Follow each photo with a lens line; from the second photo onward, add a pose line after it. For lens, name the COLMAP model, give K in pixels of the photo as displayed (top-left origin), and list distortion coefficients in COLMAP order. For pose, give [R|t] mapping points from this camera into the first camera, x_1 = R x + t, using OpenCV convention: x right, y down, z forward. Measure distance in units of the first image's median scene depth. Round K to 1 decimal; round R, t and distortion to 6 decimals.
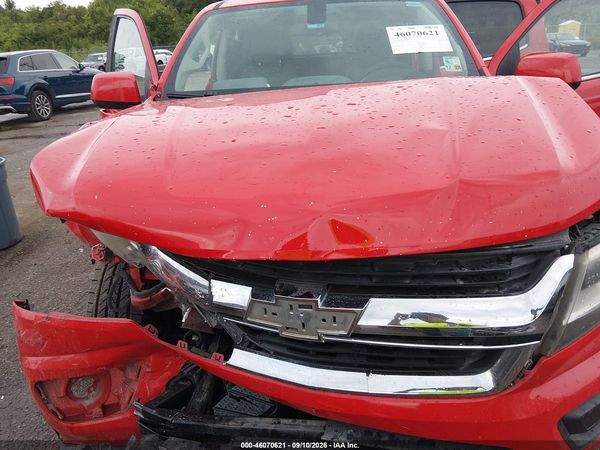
lens RADIAL K [[521.9, 0, 301.5], [0, 521.9, 248.0], [0, 0, 1]] dist [-0.047923, 0.025725]
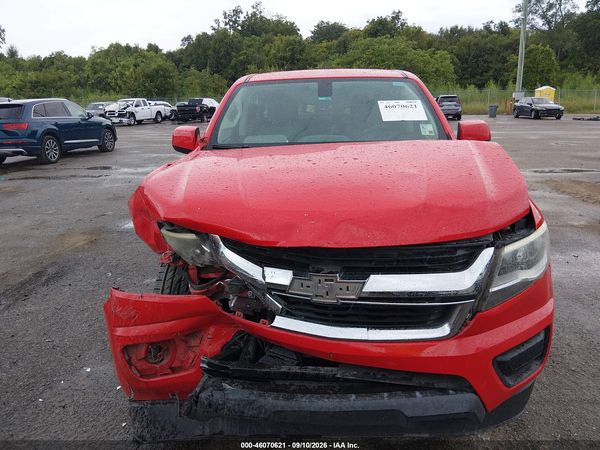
lens RADIAL K [[519.8, 0, 300.0], [0, 519.8, 225.0], [0, 0, 1]] dist [0.000459, -0.013857]
pose [[0.999433, 0.026505, 0.020742, -0.082473], [-0.023370, 0.990012, -0.139035, 0.117487], [-0.024220, 0.138472, 0.990070, -0.407104]]
